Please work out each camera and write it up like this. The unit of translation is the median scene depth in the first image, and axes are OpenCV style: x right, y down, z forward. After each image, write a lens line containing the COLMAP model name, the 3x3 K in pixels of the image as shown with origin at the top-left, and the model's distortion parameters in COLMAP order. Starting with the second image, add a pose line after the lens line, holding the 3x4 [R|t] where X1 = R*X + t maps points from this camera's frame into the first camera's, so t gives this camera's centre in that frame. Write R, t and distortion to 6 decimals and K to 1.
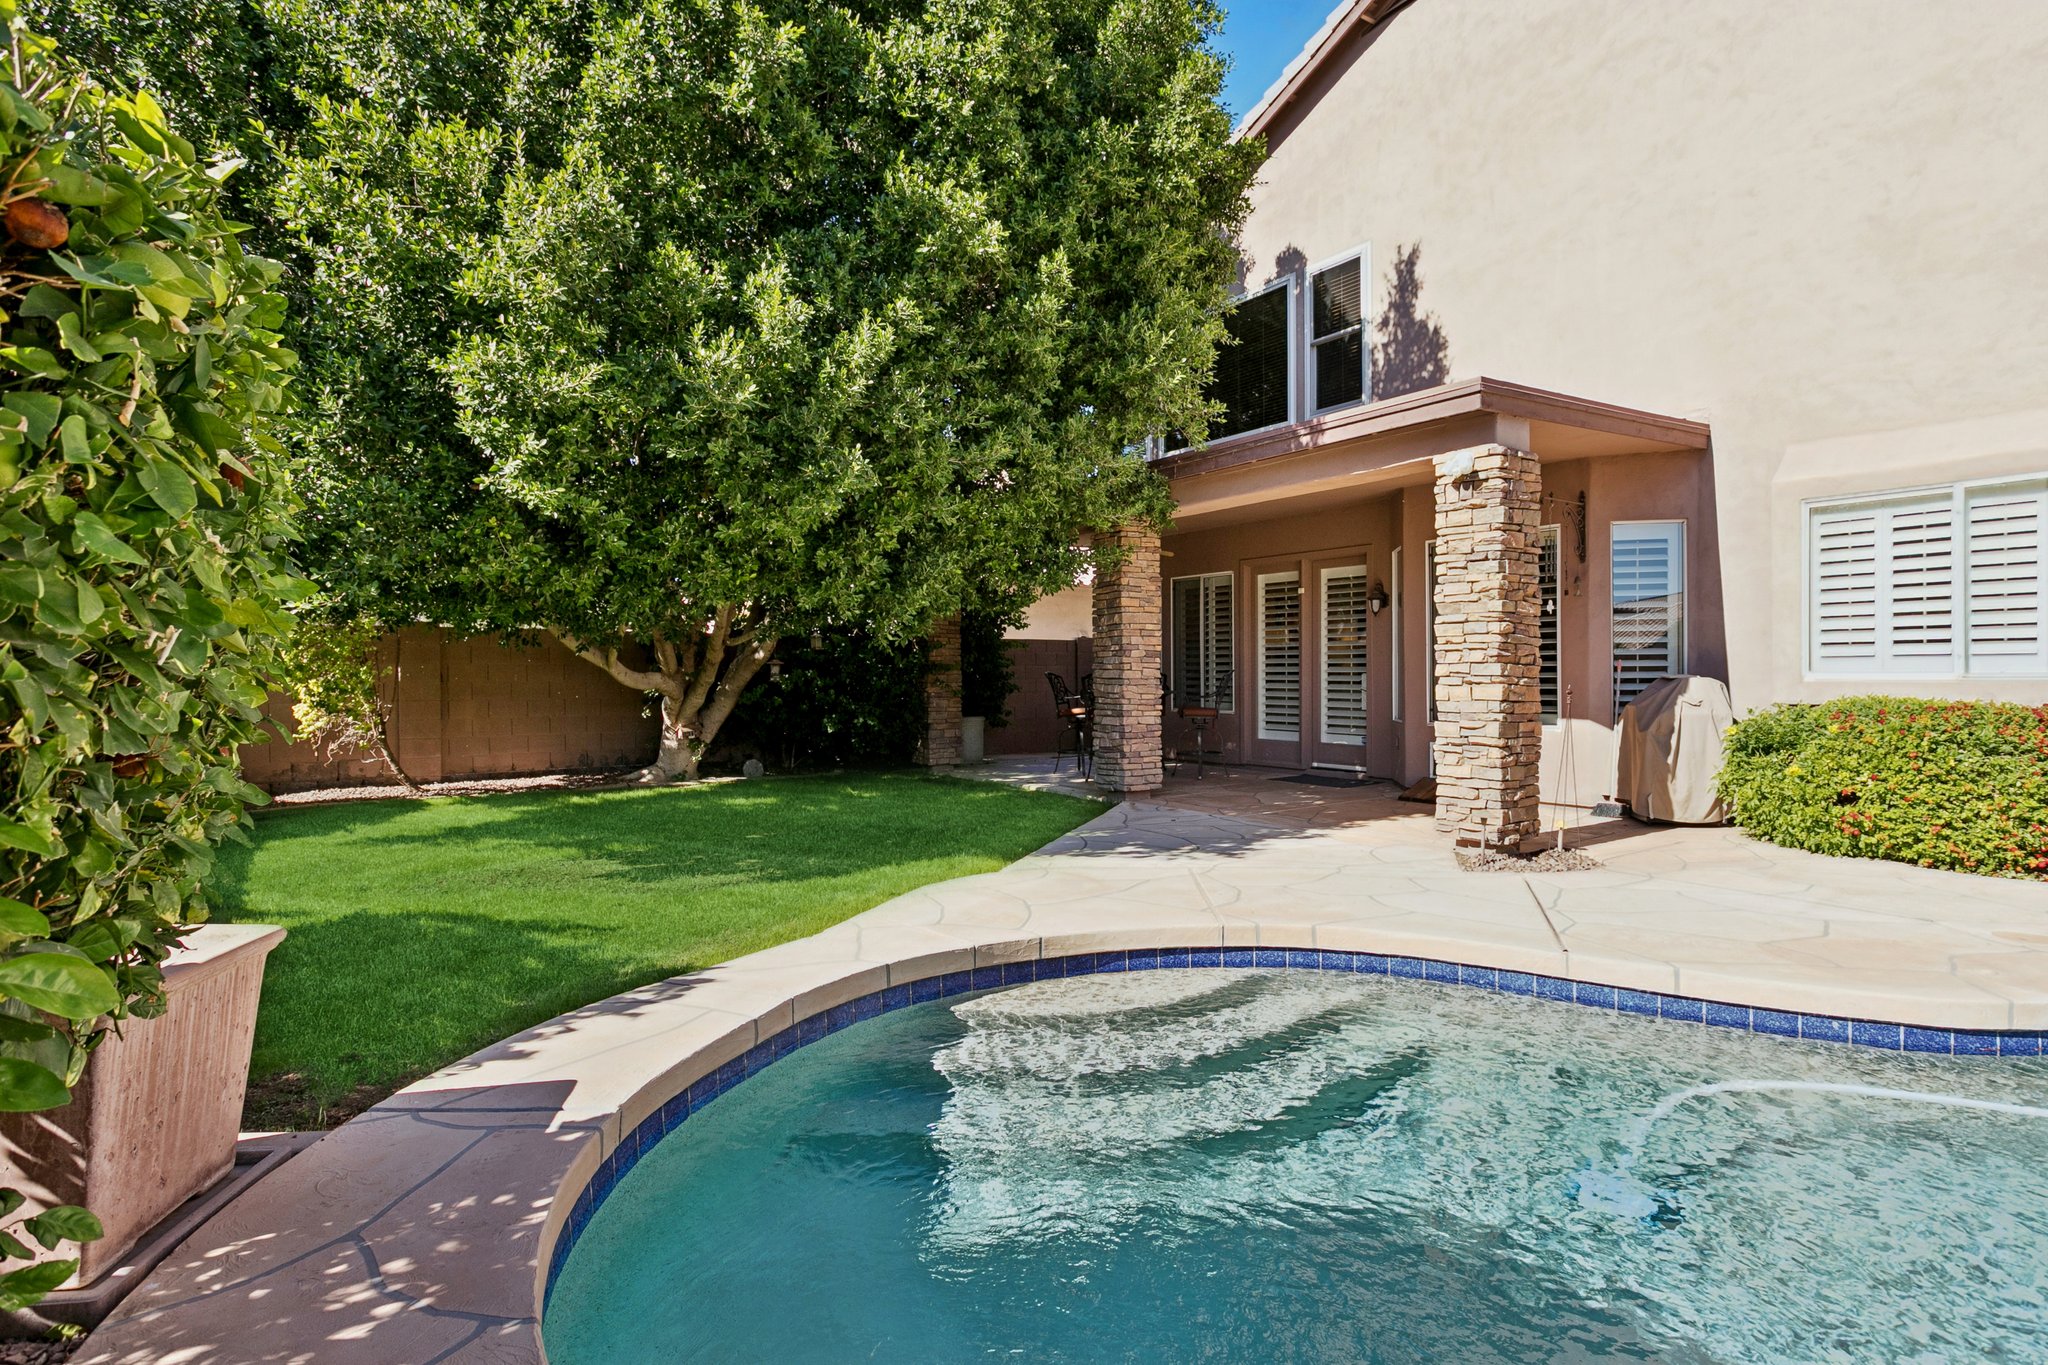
lens RADIAL K [[996.4, 0, 983.4], [0, 996.4, 707.2], [0, 0, 1]] dist [0.016855, 0.001039]
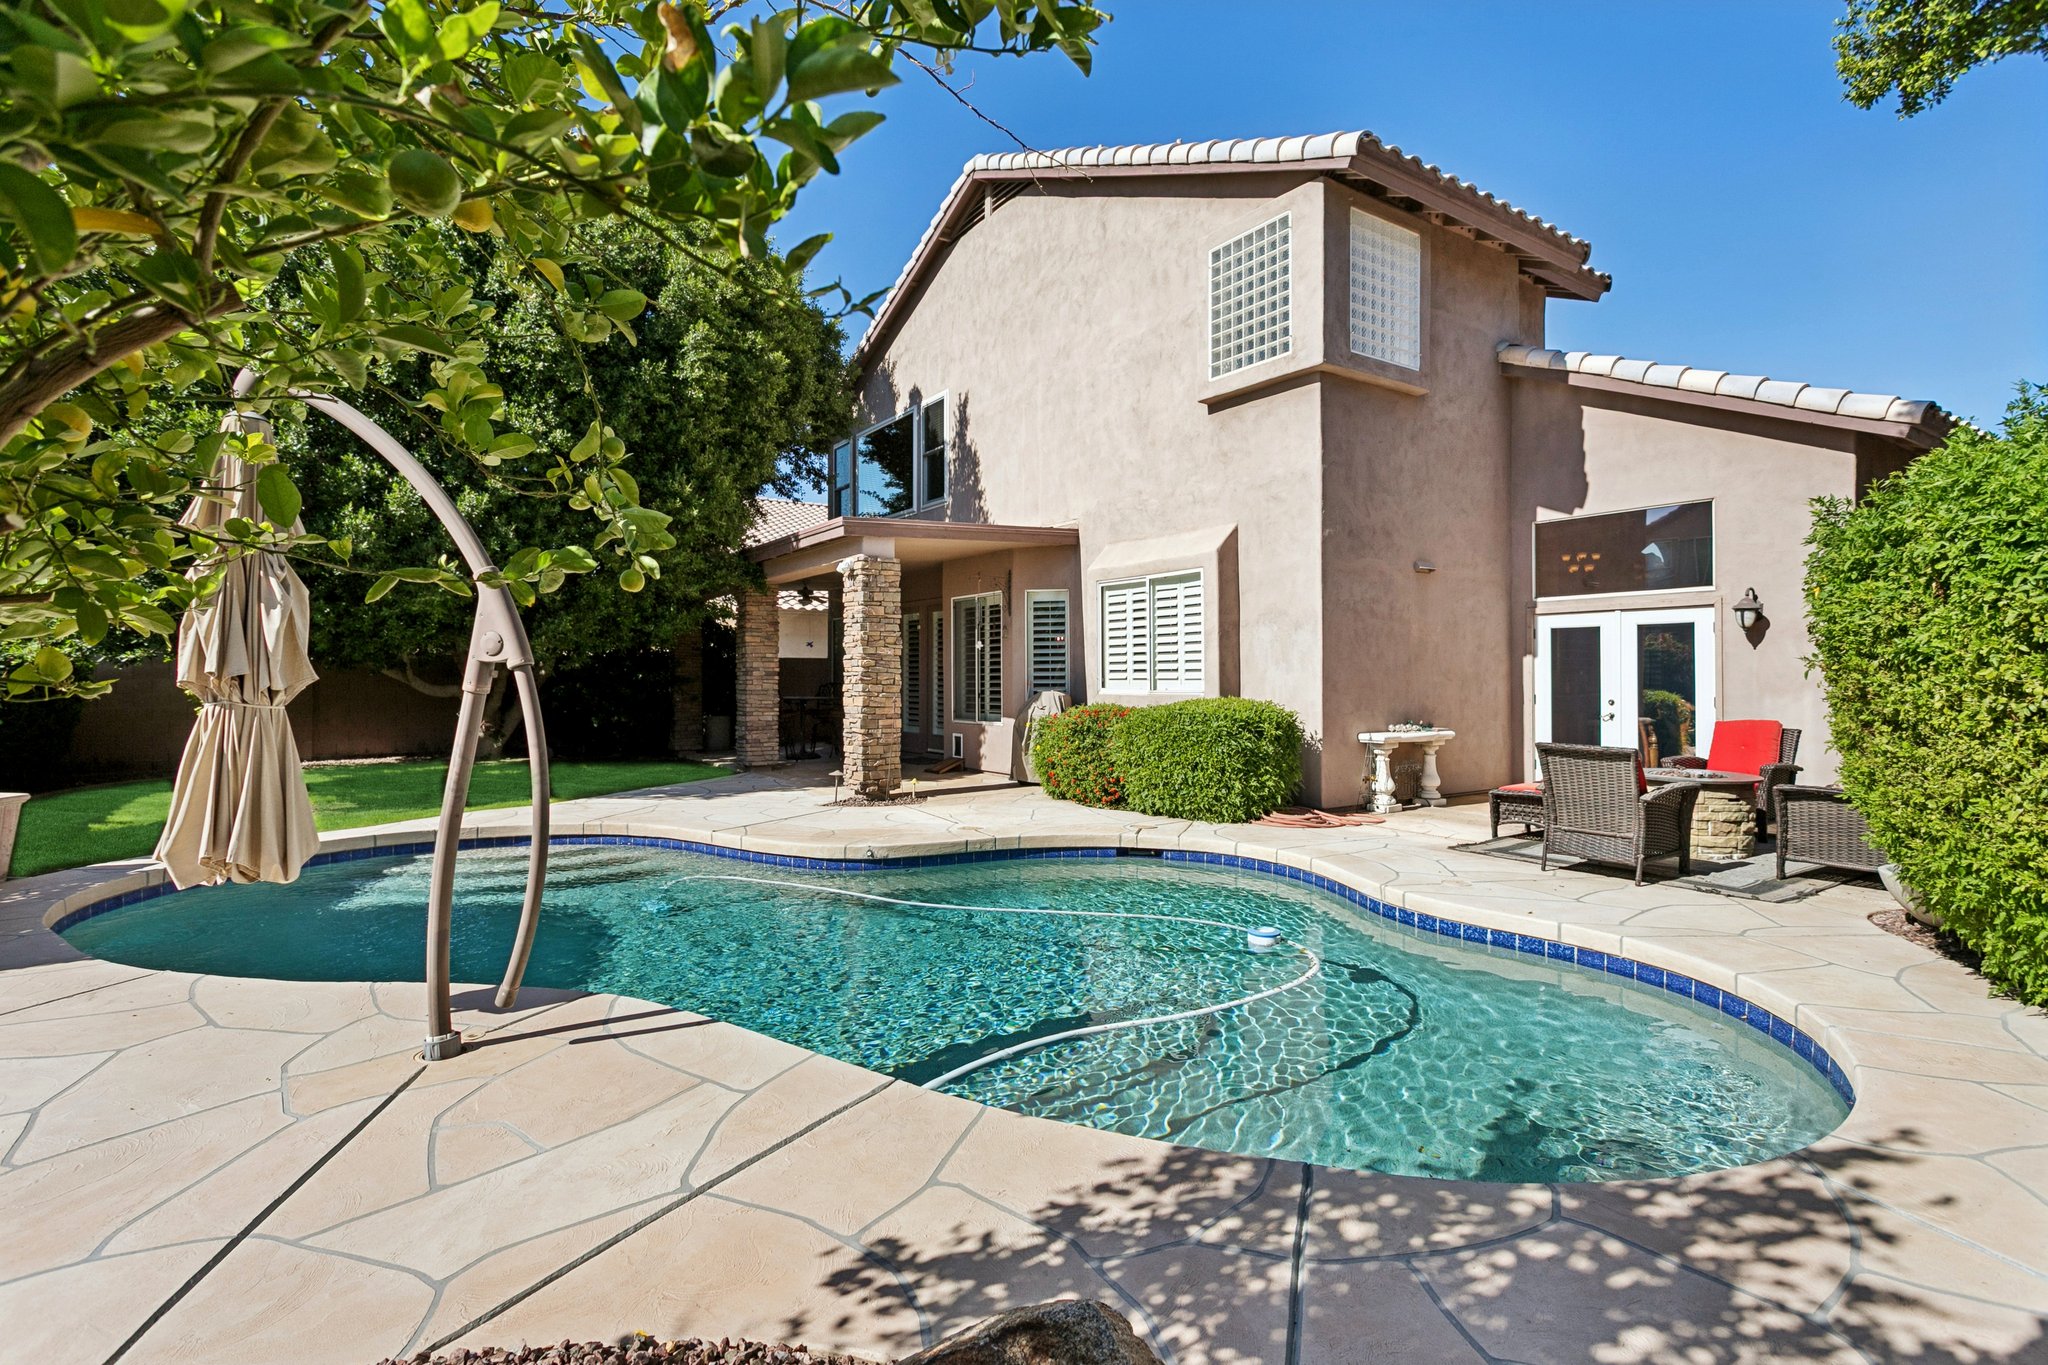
lens RADIAL K [[996.4, 0, 1027.4], [0, 996.4, 685.1], [0, 0, 1]] dist [0.016855, 0.001039]
pose [[0.999206, 0.000615, -0.039849, 0.712859], [-0.001458, 0.999775, -0.021140, -0.005932], [0.039827, 0.021181, 0.998982, -0.550353]]
